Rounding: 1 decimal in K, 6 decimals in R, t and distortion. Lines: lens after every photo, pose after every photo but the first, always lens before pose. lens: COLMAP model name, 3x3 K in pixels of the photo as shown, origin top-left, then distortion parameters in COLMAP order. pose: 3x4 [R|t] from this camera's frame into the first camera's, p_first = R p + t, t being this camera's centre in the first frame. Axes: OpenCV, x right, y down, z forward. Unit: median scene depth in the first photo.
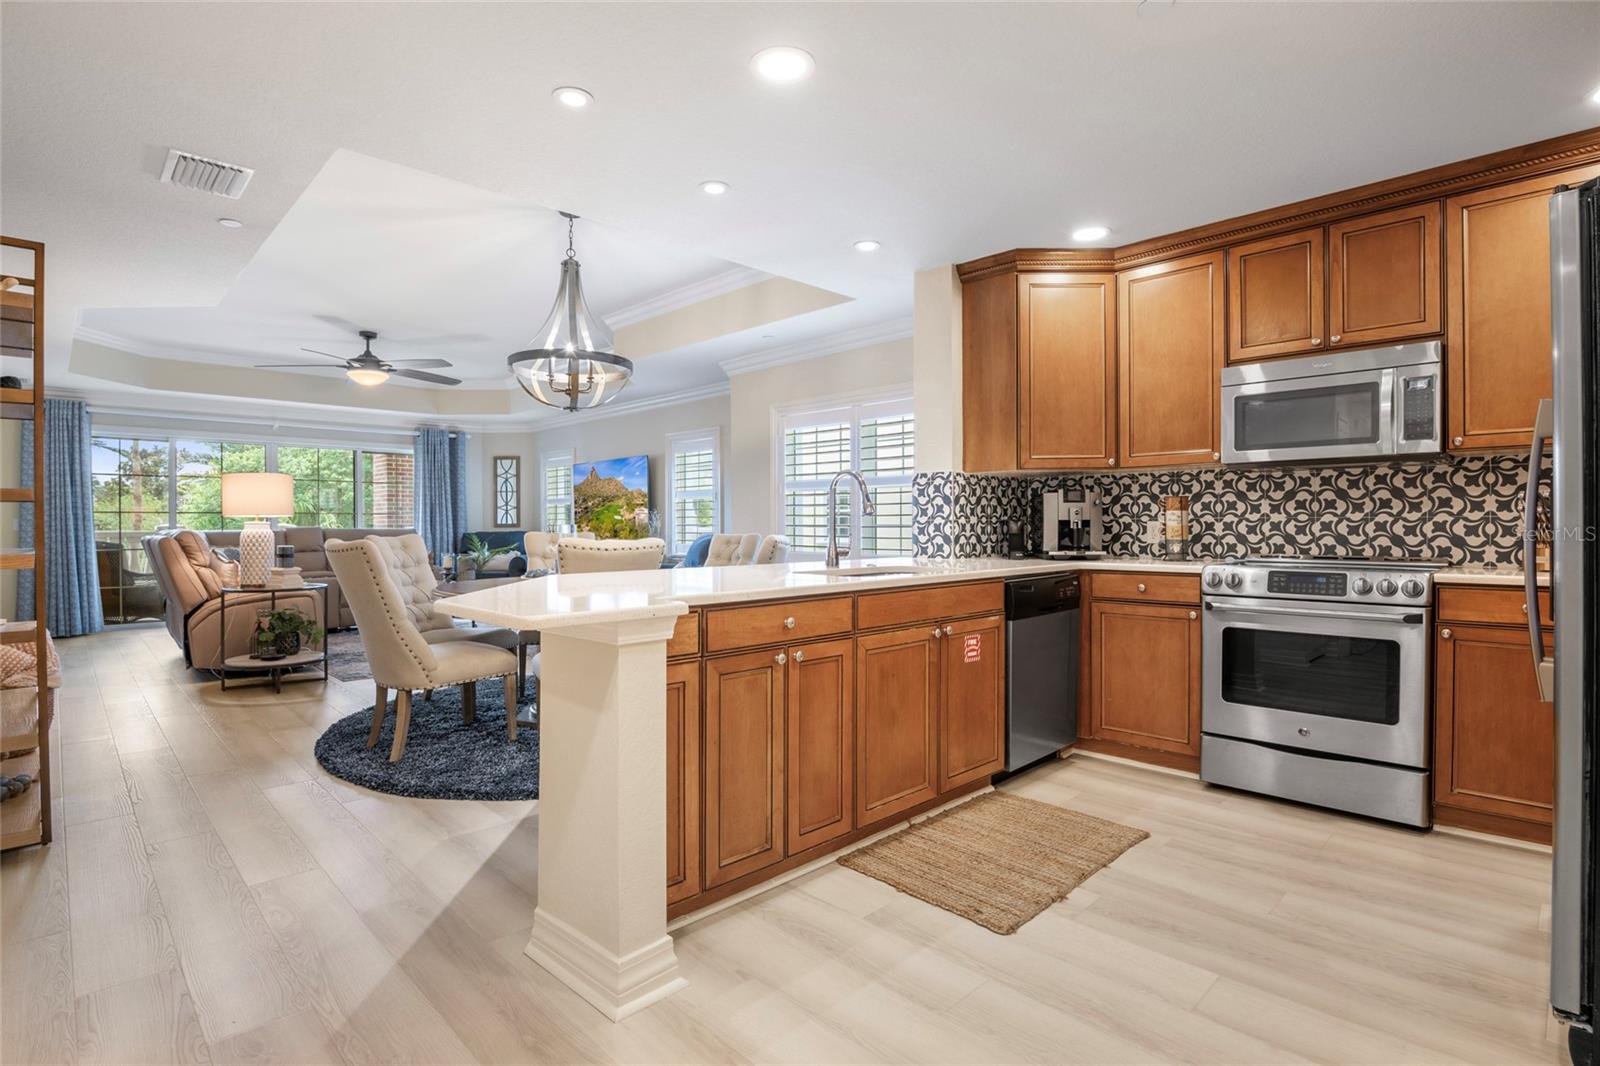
lens RADIAL K [[778.6, 0, 799.7], [0, 778.6, 532.4], [0, 0, 1]] dist [-0.020021, -0.003829]
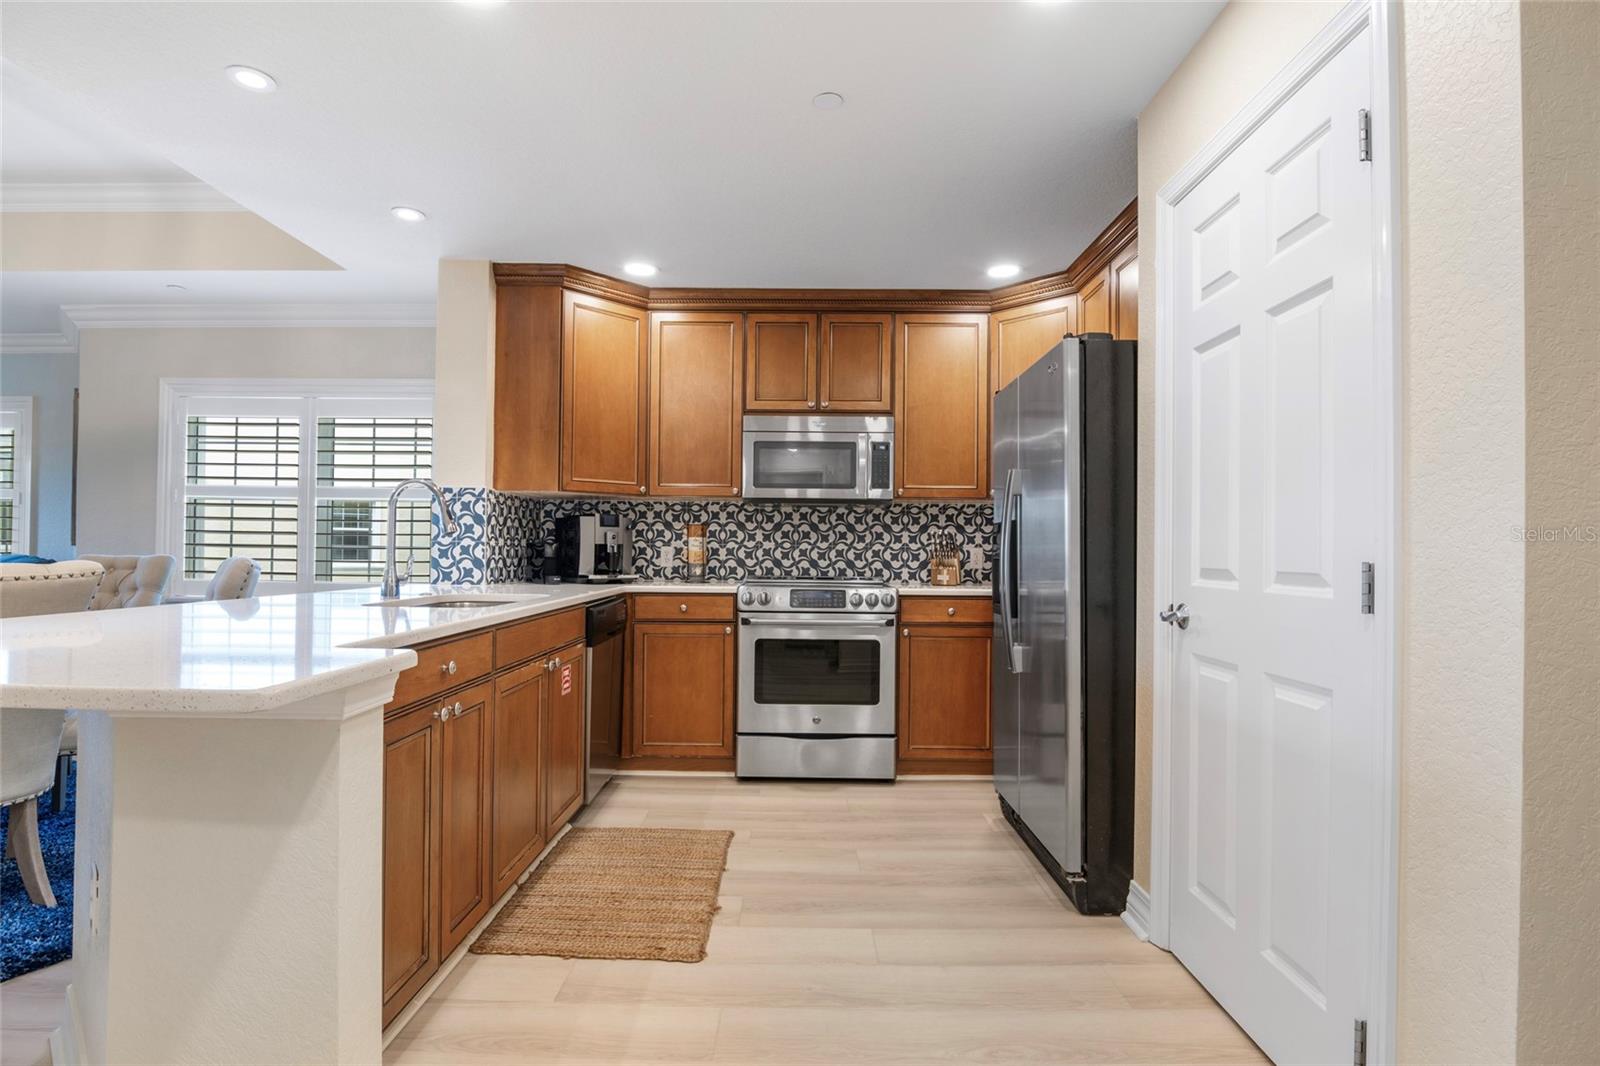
lens RADIAL K [[778.6, 0, 802.1], [0, 778.6, 543.0], [0, 0, 1]] dist [-0.020021, -0.003829]
pose [[0.706662, 0.018192, 0.707318, -0.224278], [-0.006551, 0.999795, -0.019169, 0.000464], [-0.707521, 0.008913, 0.706636, 0.125412]]
